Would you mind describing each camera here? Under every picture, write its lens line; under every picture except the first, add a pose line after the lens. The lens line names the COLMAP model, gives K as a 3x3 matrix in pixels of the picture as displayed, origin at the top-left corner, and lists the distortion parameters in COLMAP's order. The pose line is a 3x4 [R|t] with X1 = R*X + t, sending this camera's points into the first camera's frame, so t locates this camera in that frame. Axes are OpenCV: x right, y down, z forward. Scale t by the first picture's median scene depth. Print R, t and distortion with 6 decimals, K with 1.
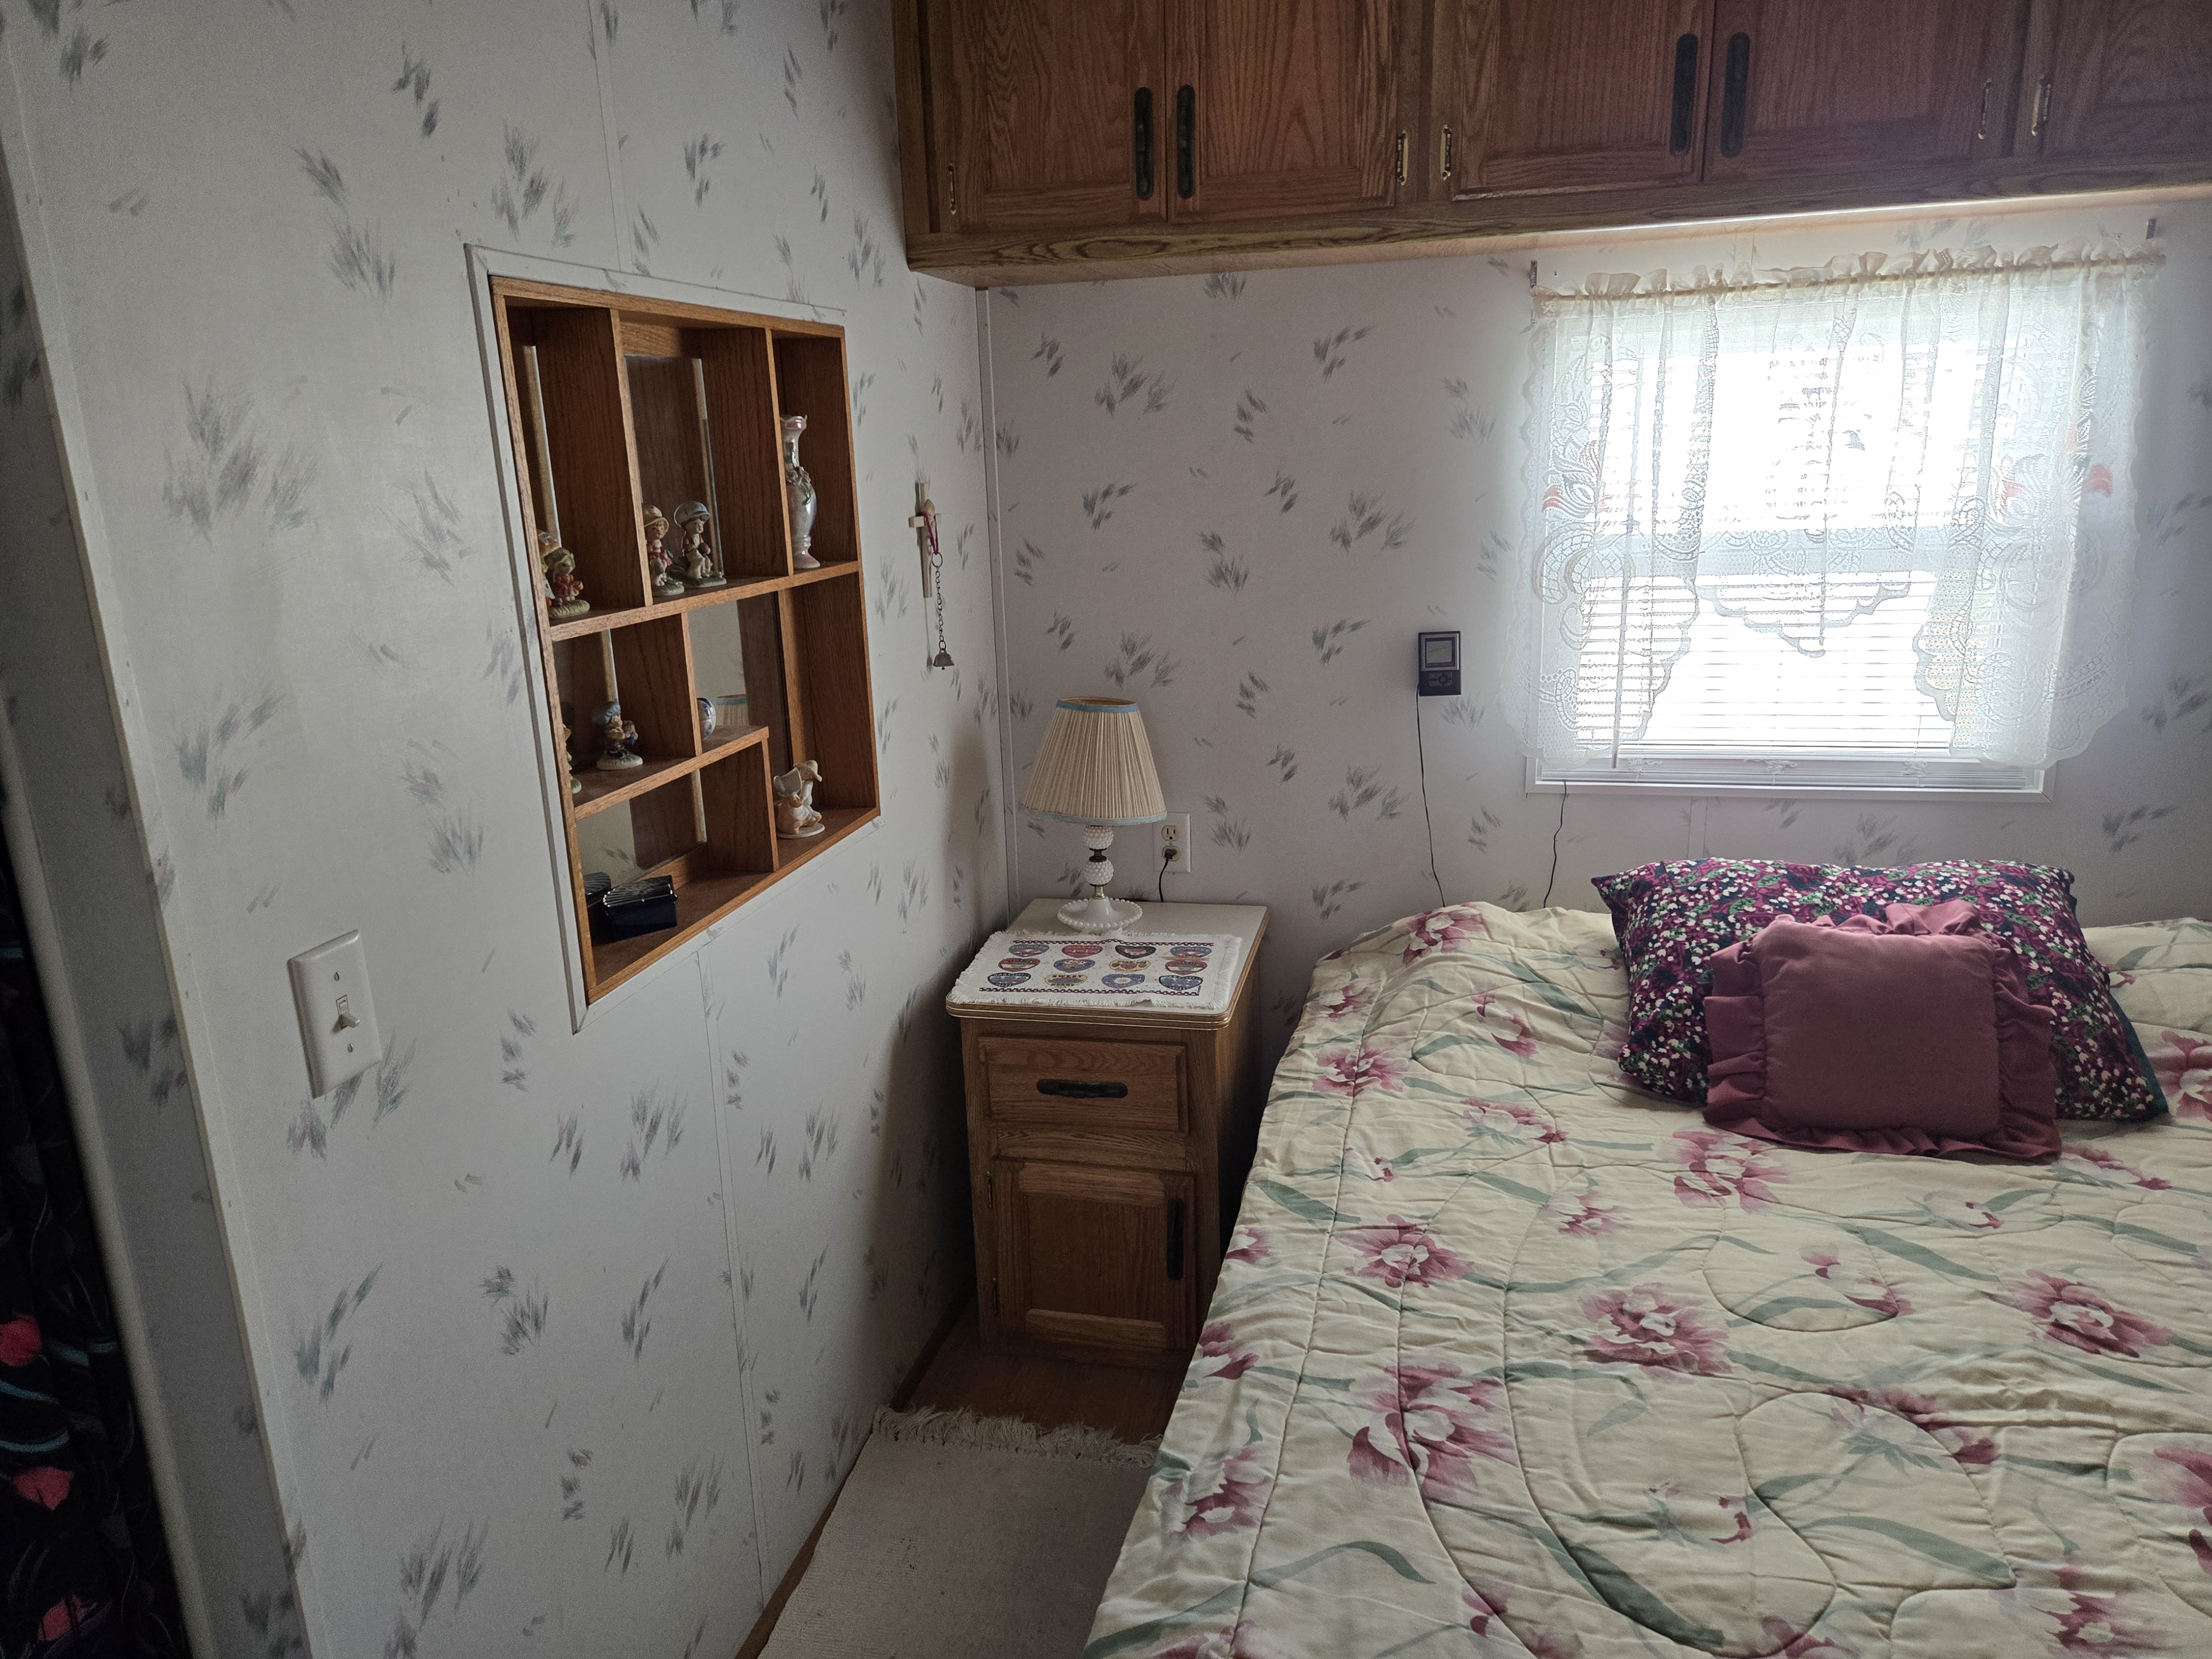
lens RADIAL K [[1498.3, 0, 1099.5], [0, 1498.3, 824.2], [0, 0, 1]] dist [0.000048, -0.000013]
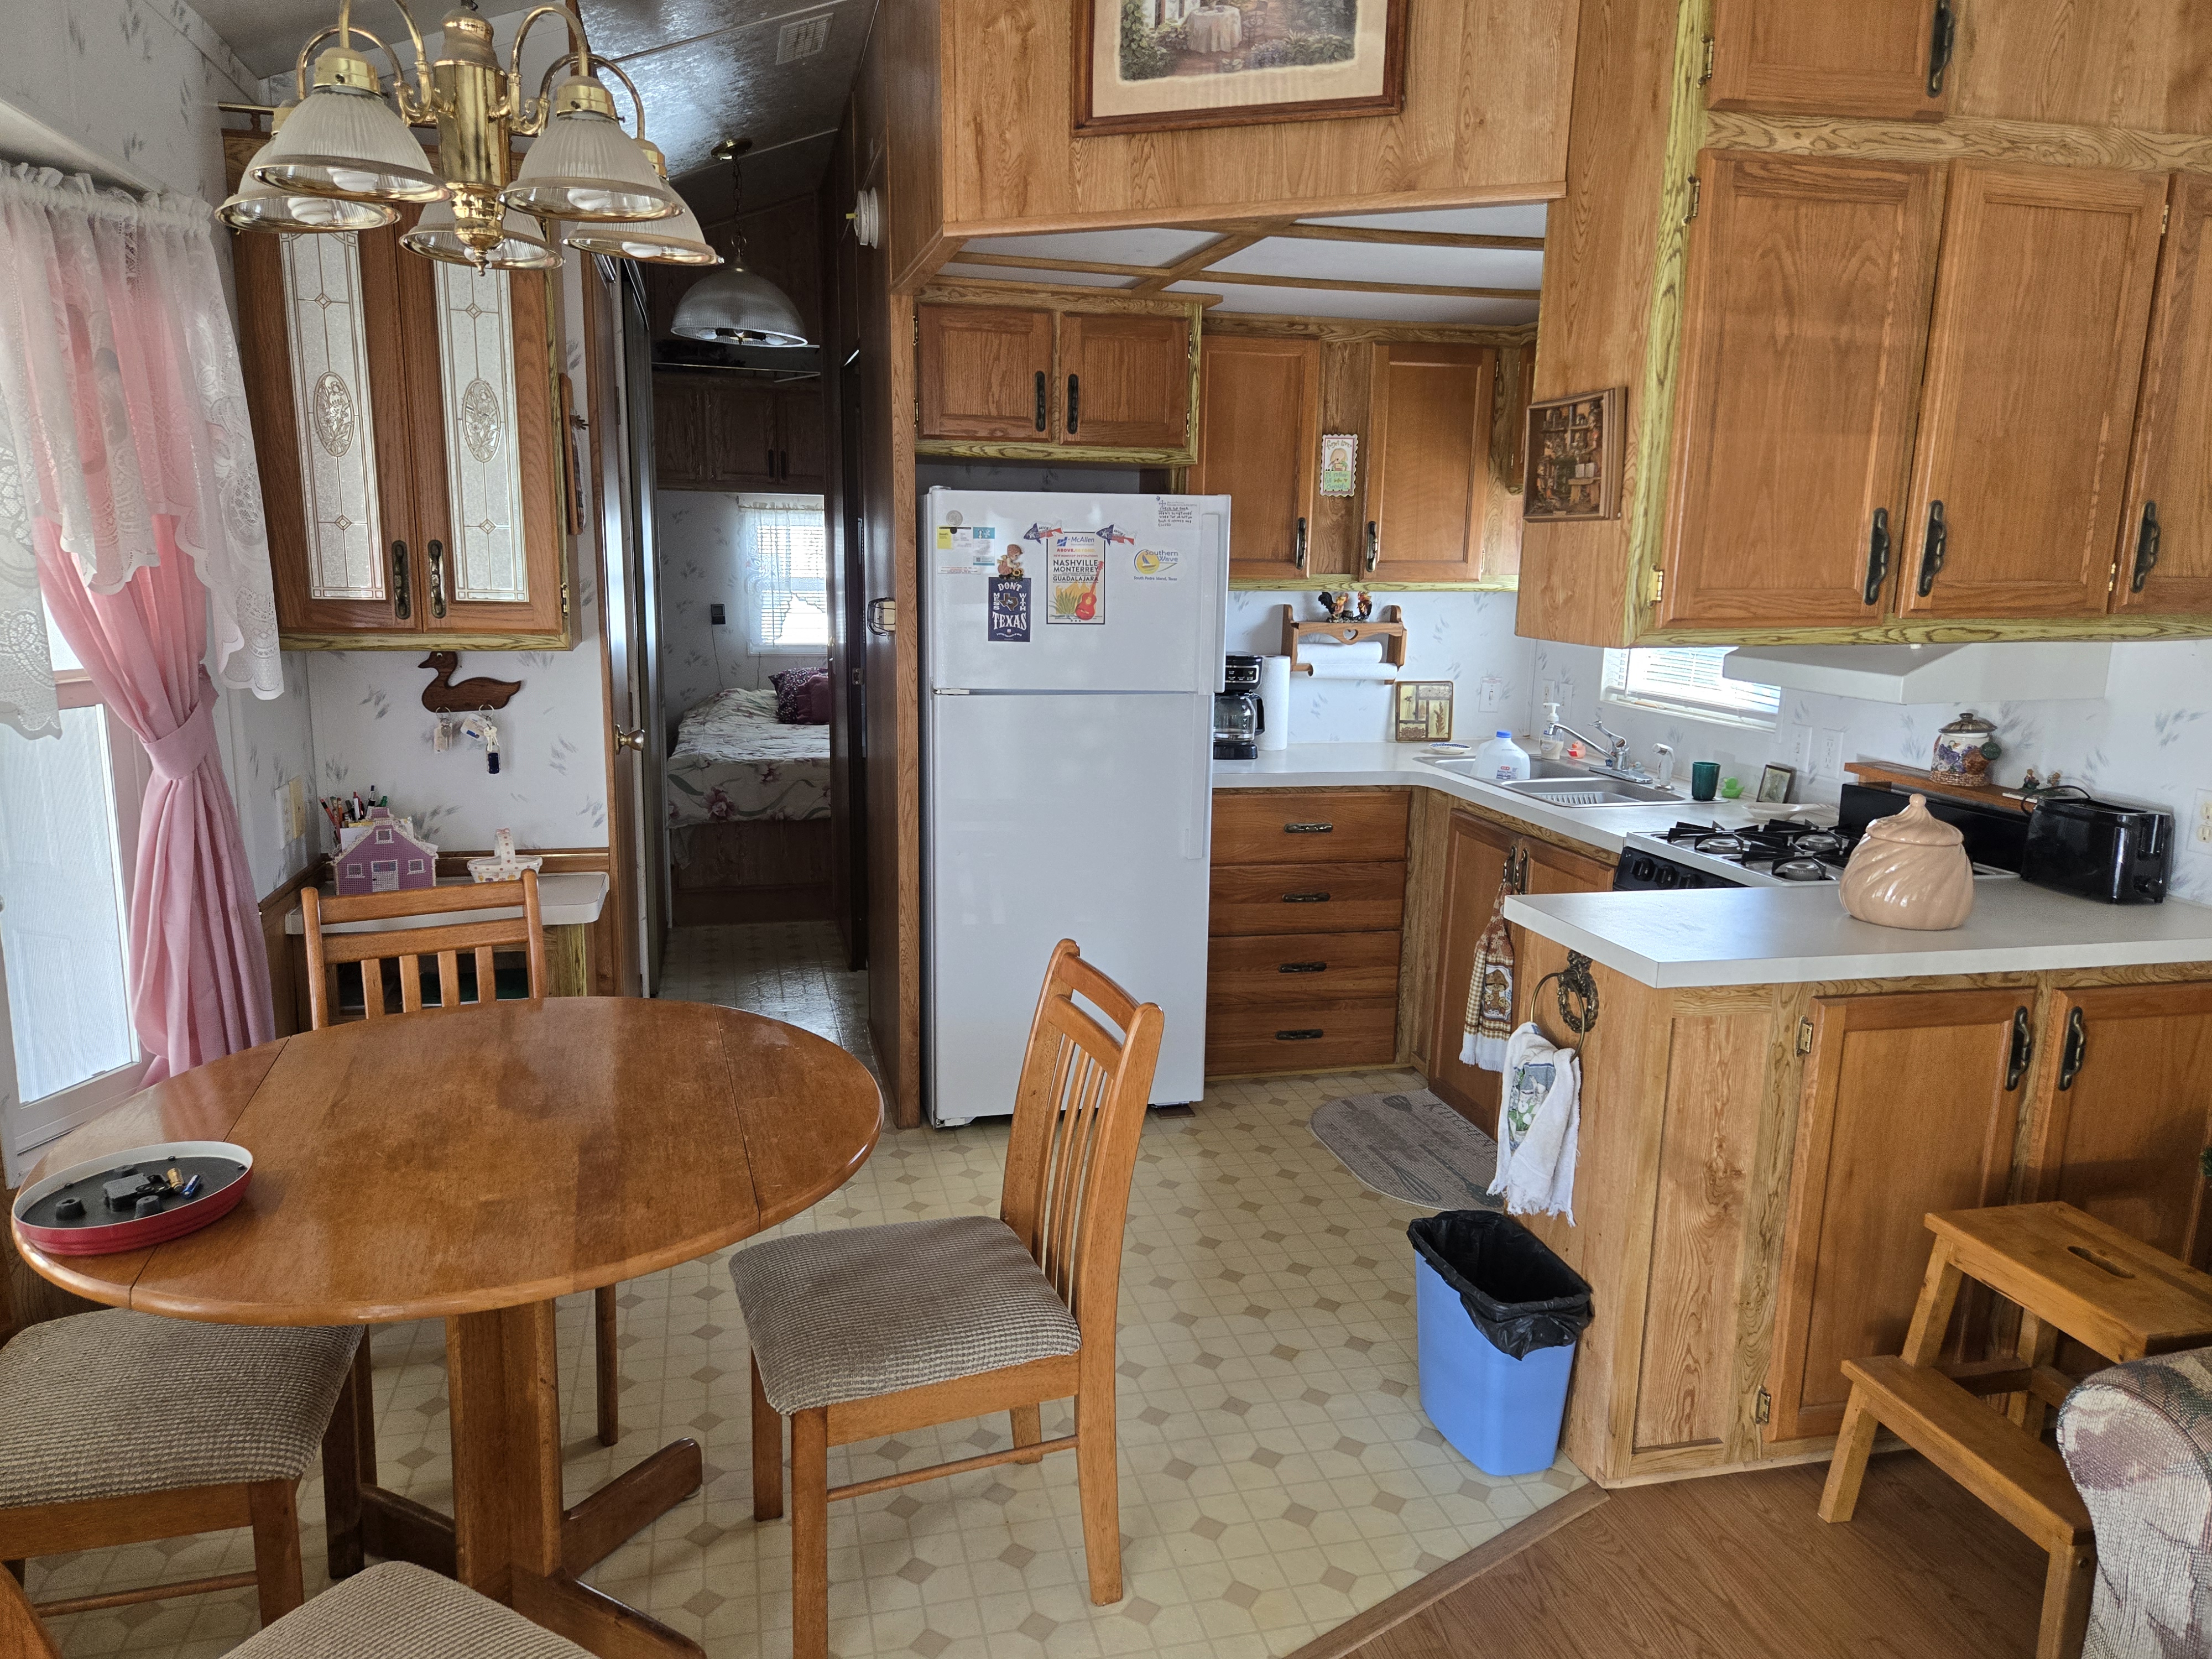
lens RADIAL K [[1498.3, 0, 1093.3], [0, 1498.3, 839.6], [0, 0, 1]] dist [0.000048, -0.000013]
pose [[0.883848, -0.049121, 0.465189, -0.634034], [0.080485, 0.995610, -0.047790, 0.644759], [-0.460799, 0.079679, 0.883921, -2.372700]]
